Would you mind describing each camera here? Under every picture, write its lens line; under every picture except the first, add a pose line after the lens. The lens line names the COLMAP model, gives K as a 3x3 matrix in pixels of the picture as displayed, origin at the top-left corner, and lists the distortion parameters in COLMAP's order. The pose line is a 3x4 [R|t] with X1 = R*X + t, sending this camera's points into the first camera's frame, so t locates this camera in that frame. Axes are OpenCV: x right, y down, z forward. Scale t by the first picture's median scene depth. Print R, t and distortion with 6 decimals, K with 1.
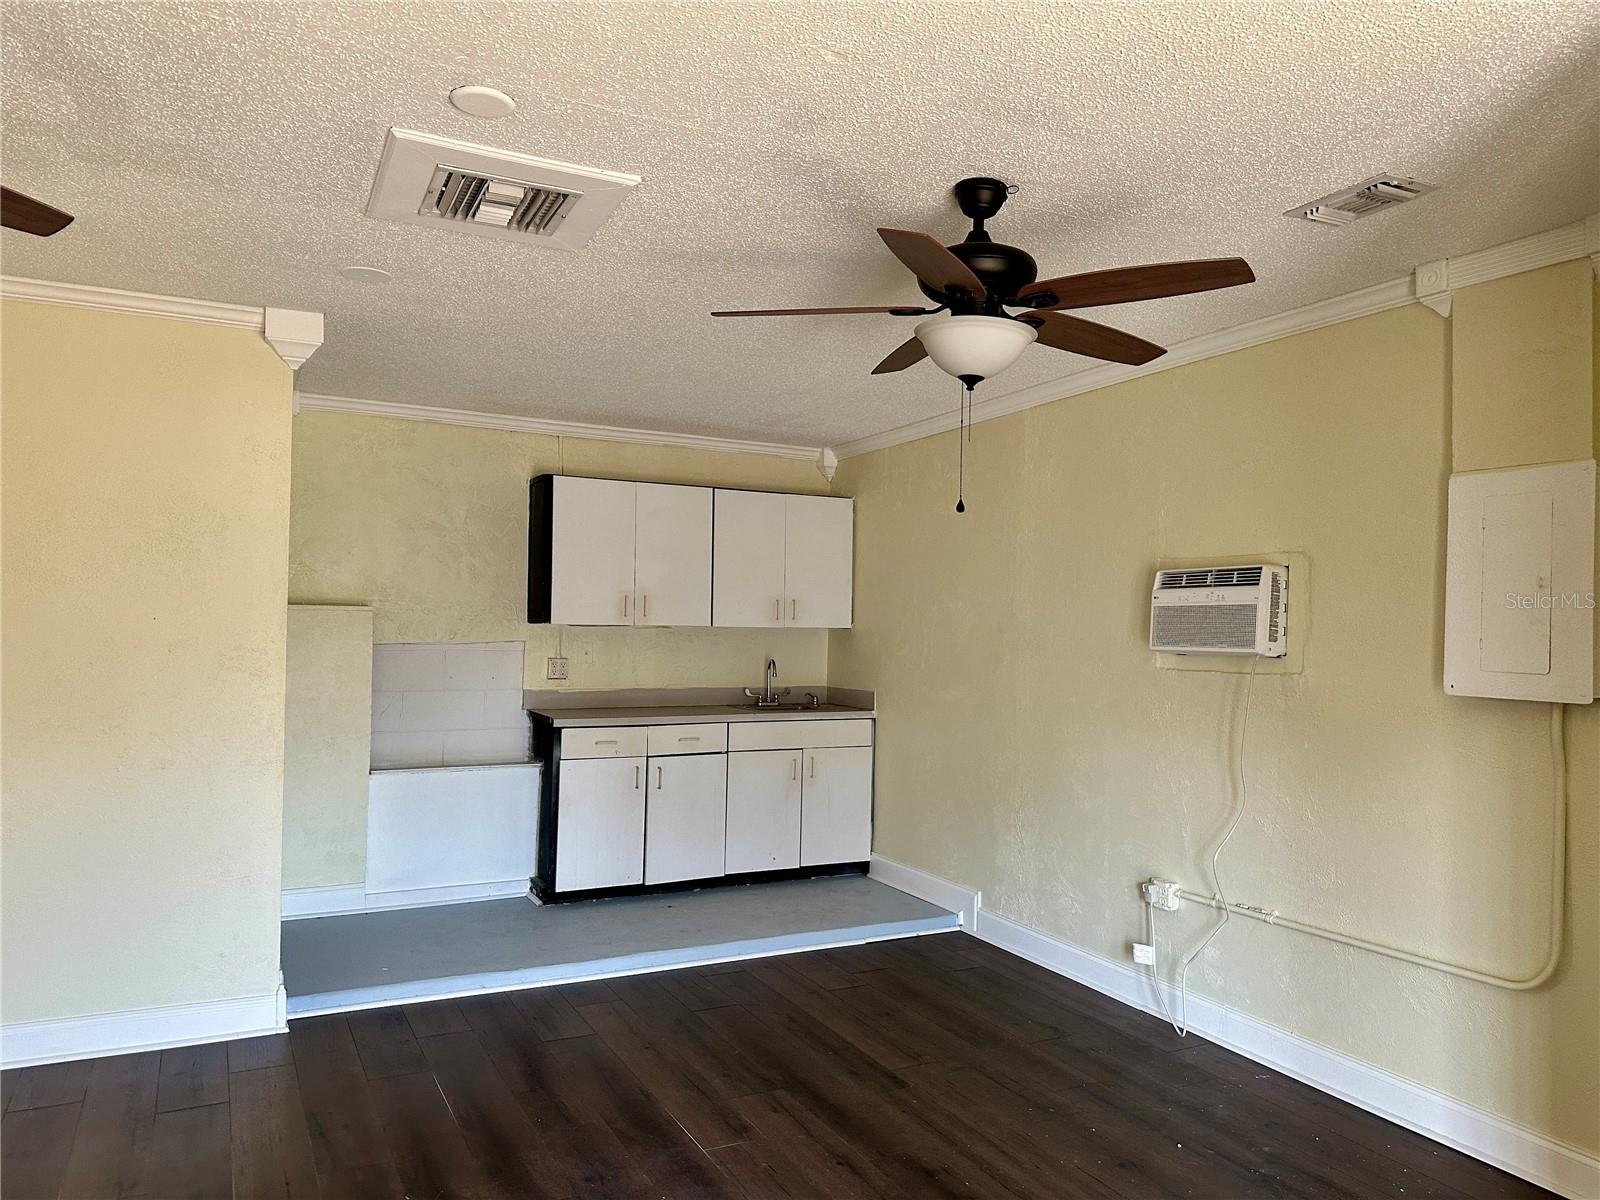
lens RADIAL K [[1139.2, 0, 800.0], [0, 1139.2, 600.0], [0, 0, 1]] dist [0.072512, -0.087911]
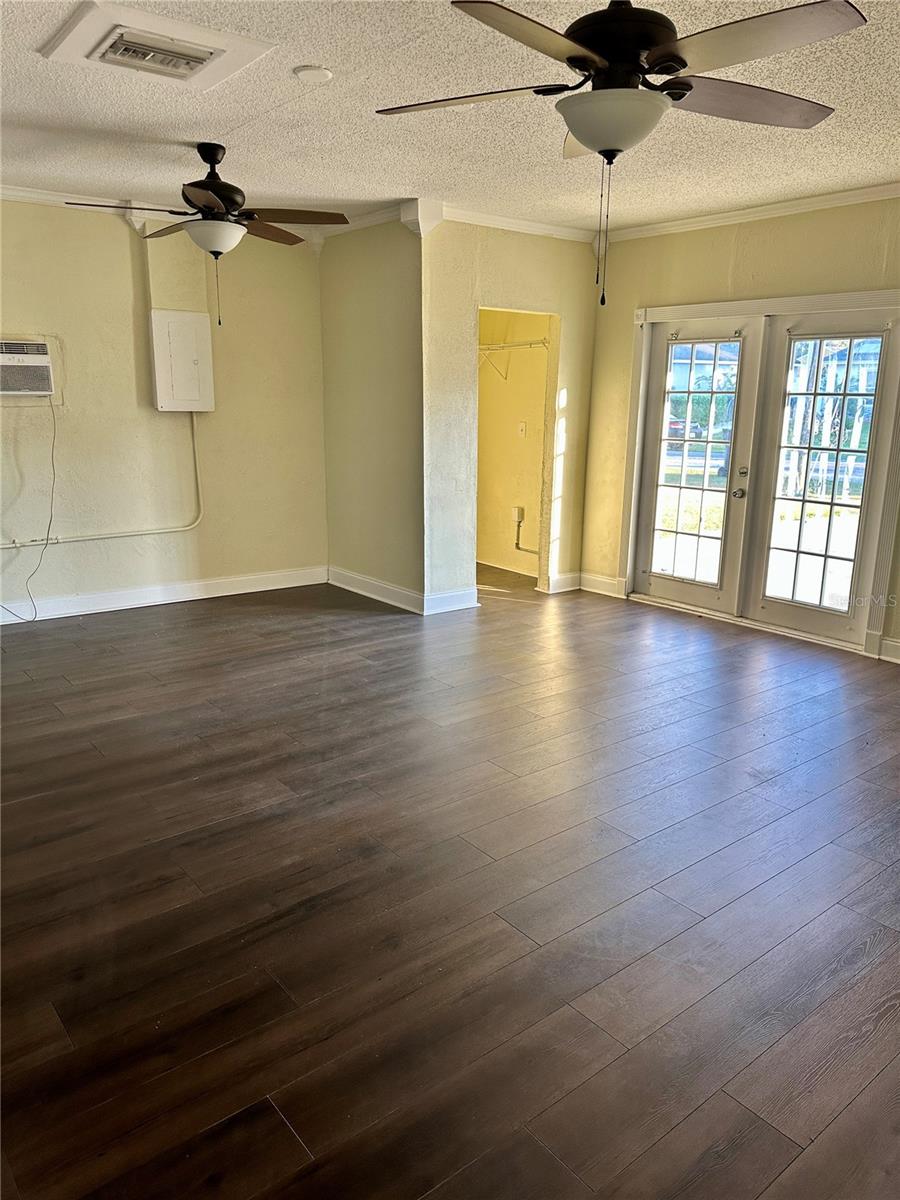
lens RADIAL K [[854.4, 0, 450.0], [0, 854.4, 600.0], [0, 0, 1]] dist [0.072512, -0.087911]
pose [[-0.204460, -0.251534, 0.946006, -1.329303], [-0.038354, 0.967738, 0.249023, -0.003981], [-0.978123, 0.014633, -0.207511, 0.842884]]
